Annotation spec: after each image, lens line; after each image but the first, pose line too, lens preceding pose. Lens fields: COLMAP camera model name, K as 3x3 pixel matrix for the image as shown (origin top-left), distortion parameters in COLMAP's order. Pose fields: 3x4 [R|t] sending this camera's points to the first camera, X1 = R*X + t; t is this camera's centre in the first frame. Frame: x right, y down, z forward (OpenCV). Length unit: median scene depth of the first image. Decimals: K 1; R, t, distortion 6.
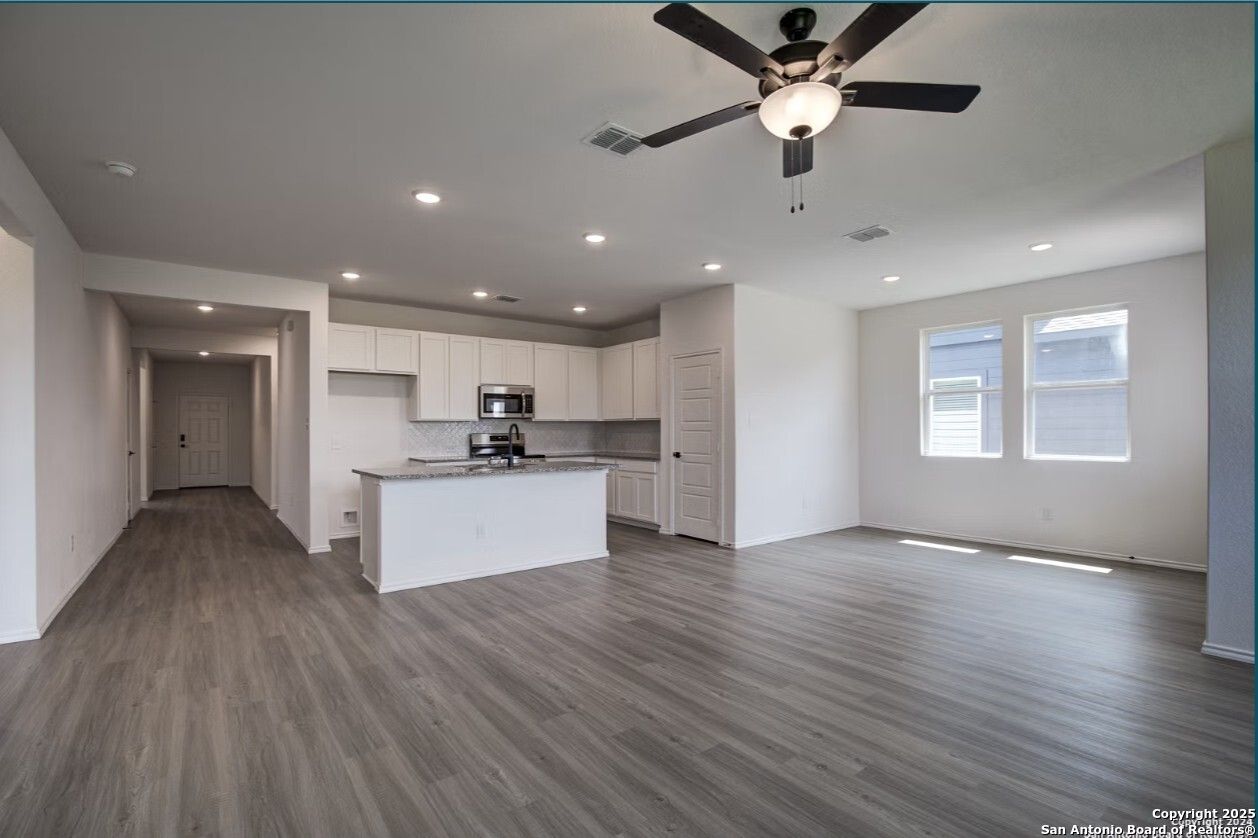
lens RADIAL K [[579.2, 0, 629.0], [0, 579.2, 419.0], [0, 0, 1]] dist [0.015444, -0.001021]
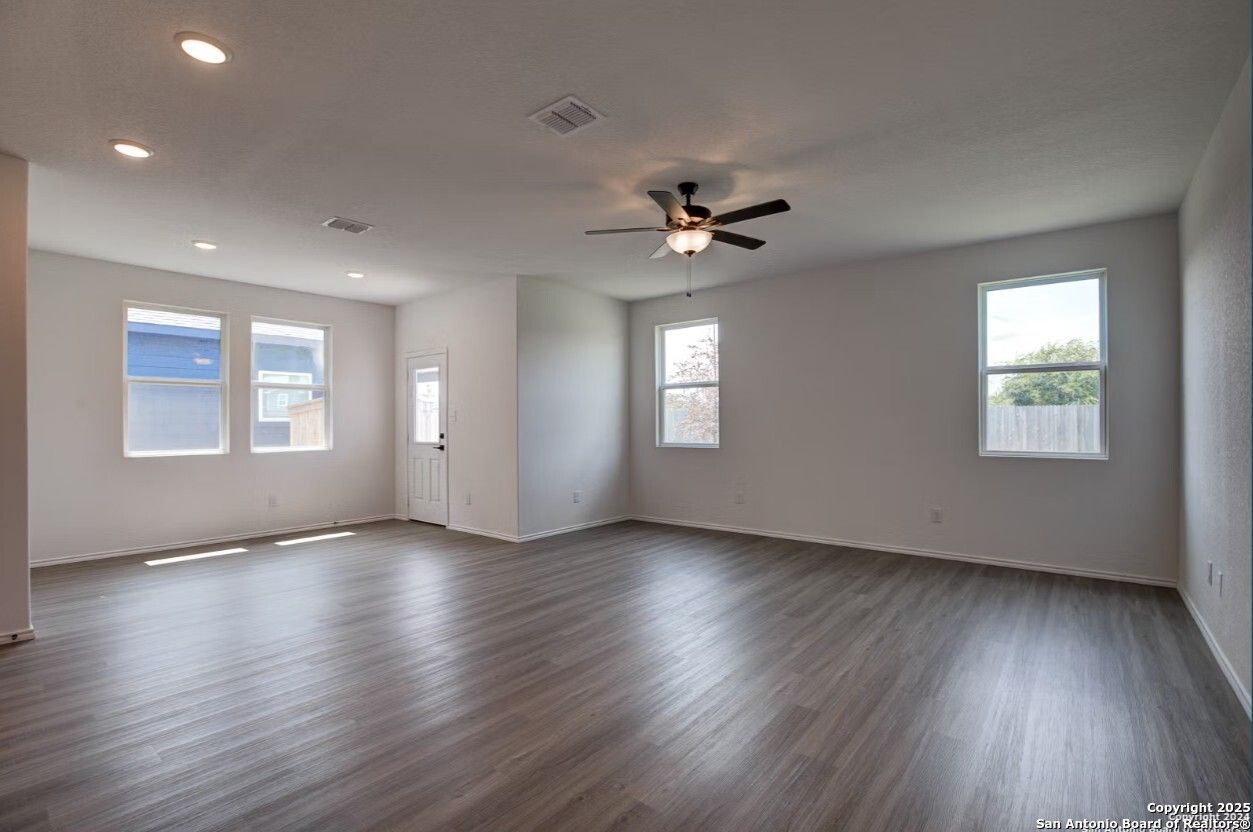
lens RADIAL K [[576.9, 0, 626.5], [0, 576.9, 416.0], [0, 0, 1]] dist [0.015444, -0.001021]
pose [[-0.206466, 0.008954, 0.978413, -0.533979], [-0.010503, 0.999880, -0.011367, 0.009205], [-0.978397, -0.012624, -0.206347, 0.610883]]
